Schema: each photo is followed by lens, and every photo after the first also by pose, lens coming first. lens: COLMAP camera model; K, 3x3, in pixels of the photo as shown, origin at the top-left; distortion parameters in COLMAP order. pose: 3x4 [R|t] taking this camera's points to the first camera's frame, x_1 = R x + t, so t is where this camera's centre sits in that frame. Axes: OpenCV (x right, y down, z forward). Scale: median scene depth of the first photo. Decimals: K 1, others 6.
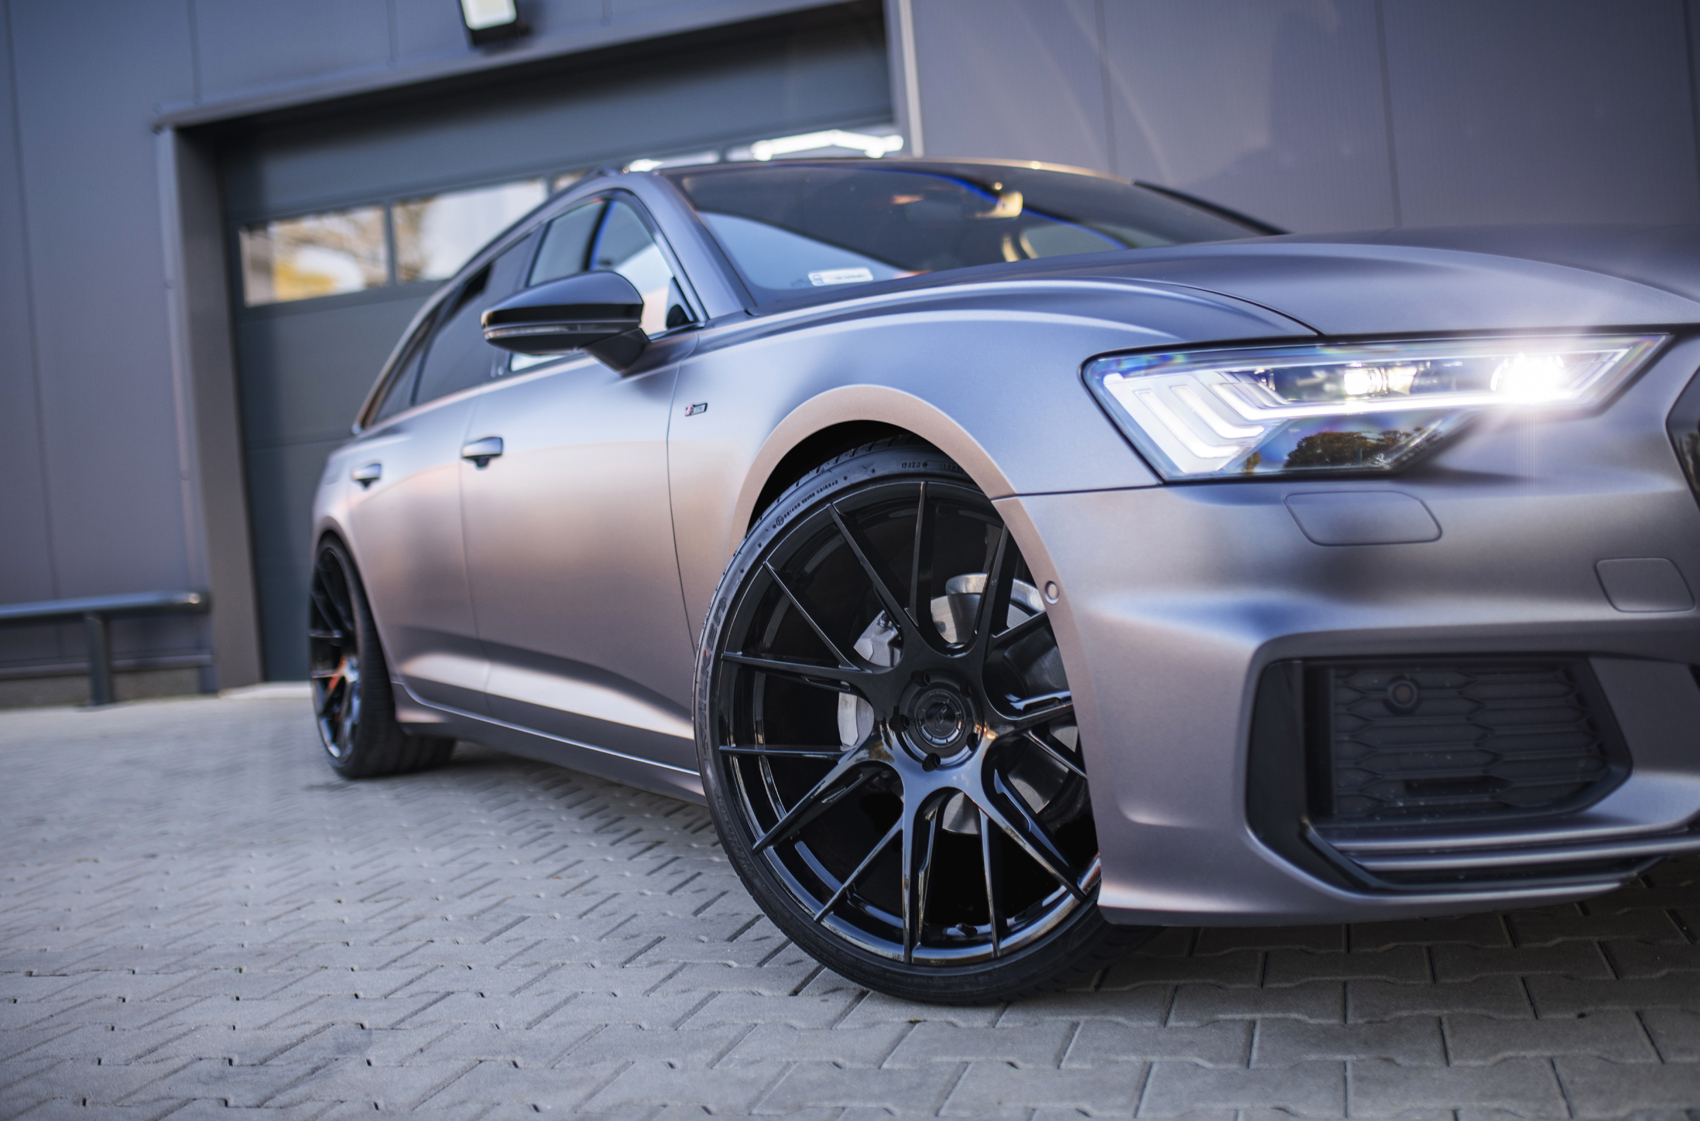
lens RADIAL K [[1749.4, 0, 848.5], [0, 1749.4, 528.9], [0, 0, 1]] dist [-0.063056, 0.015535]
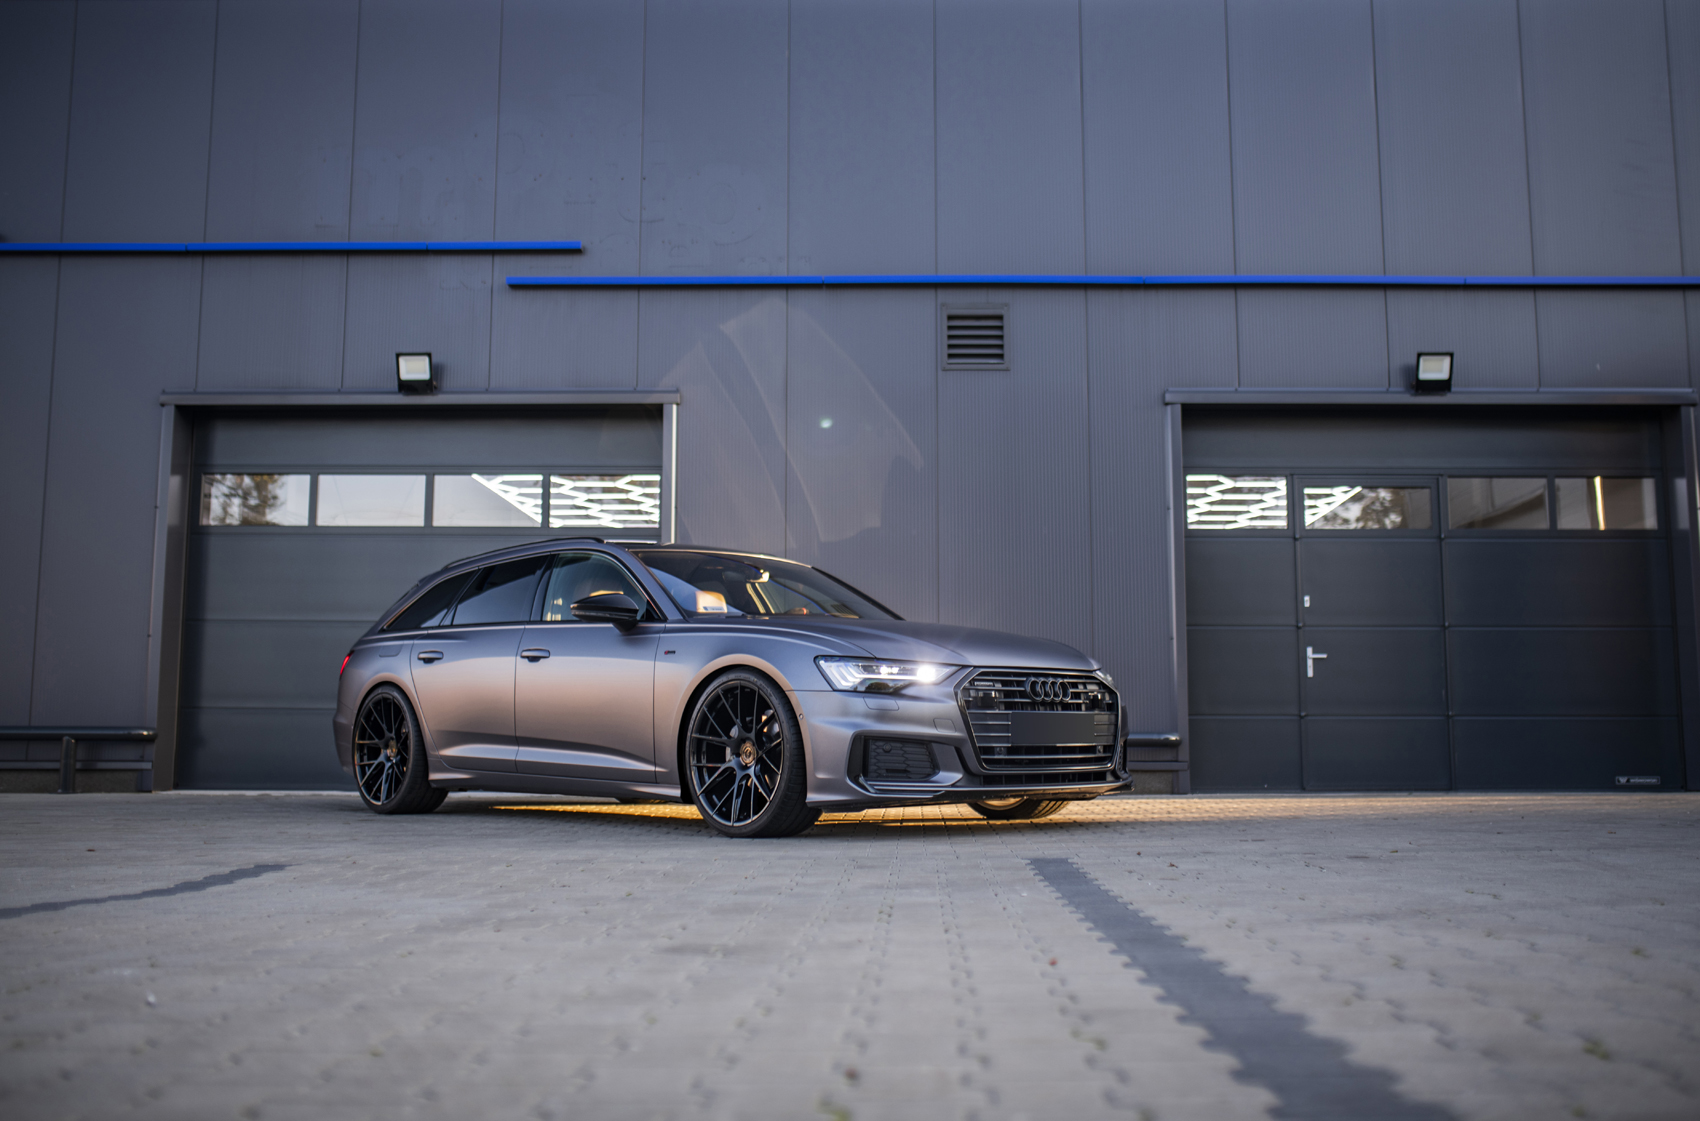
lens RADIAL K [[1544.4, 0, 850.0], [0, 1544.4, 560.5], [0, 0, 1]] dist [-0.008371, 0.008958]
pose [[0.966912, 0.120291, 0.224969, -0.595427], [-0.091851, 0.986864, -0.132902, 0.141262], [-0.238001, 0.107841, 0.965259, -2.369204]]
